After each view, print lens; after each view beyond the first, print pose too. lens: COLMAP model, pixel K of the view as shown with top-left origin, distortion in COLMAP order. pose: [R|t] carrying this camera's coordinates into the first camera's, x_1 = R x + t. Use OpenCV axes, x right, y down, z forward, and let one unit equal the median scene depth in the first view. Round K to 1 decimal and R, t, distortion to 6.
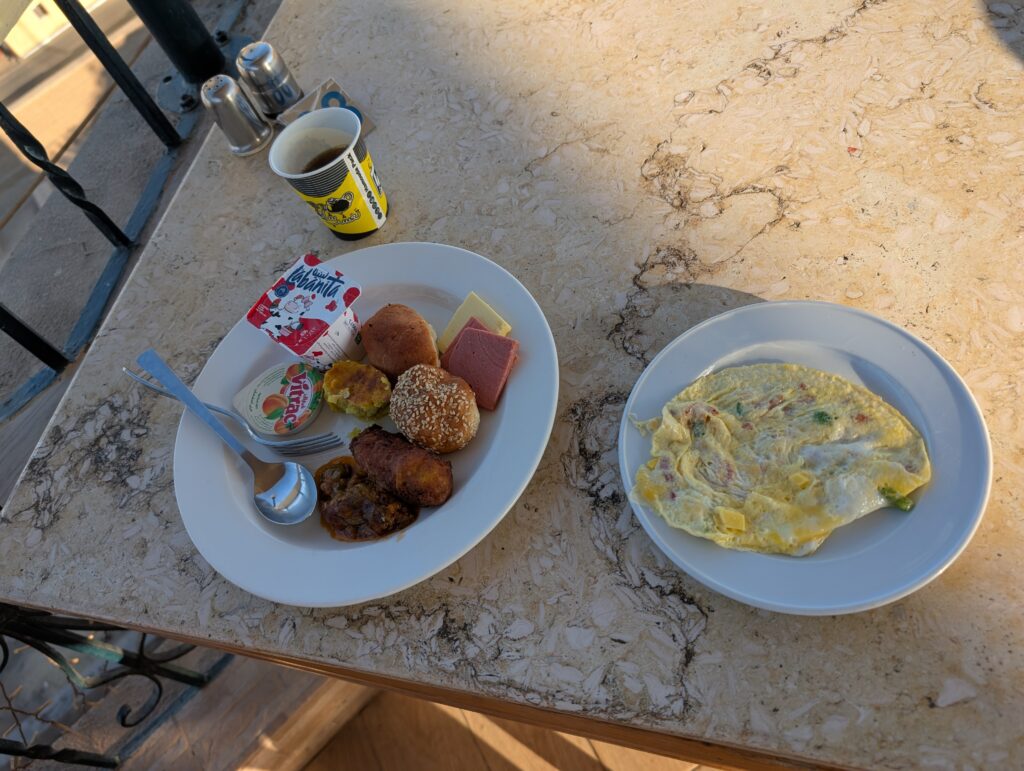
lens RADIAL K [[699.3, 0, 512.0], [0, 699.3, 385.5], [0, 0, 1]] dist [0.003453, -0.039382]
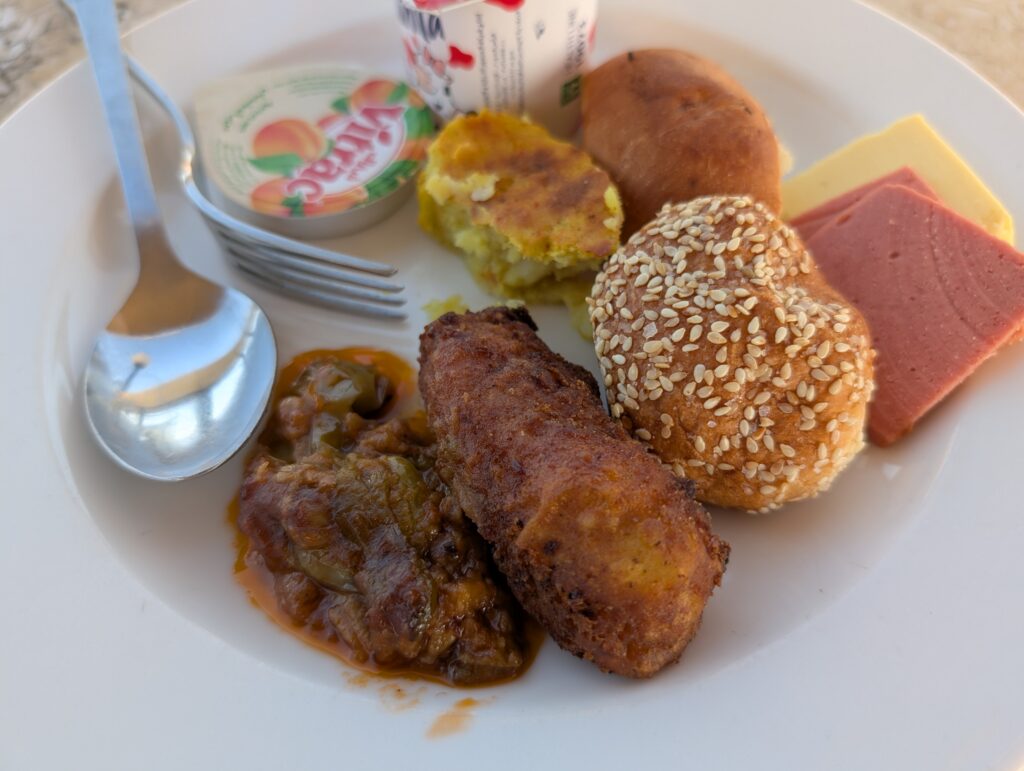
lens RADIAL K [[699.3, 0, 512.0], [0, 699.3, 385.5], [0, 0, 1]] dist [0.003453, -0.039382]
pose [[0.883461, 0.465649, -0.051651, -0.171695], [-0.464802, 0.884969, 0.028086, 0.081719], [0.058788, -0.000805, 0.998270, 0.698593]]
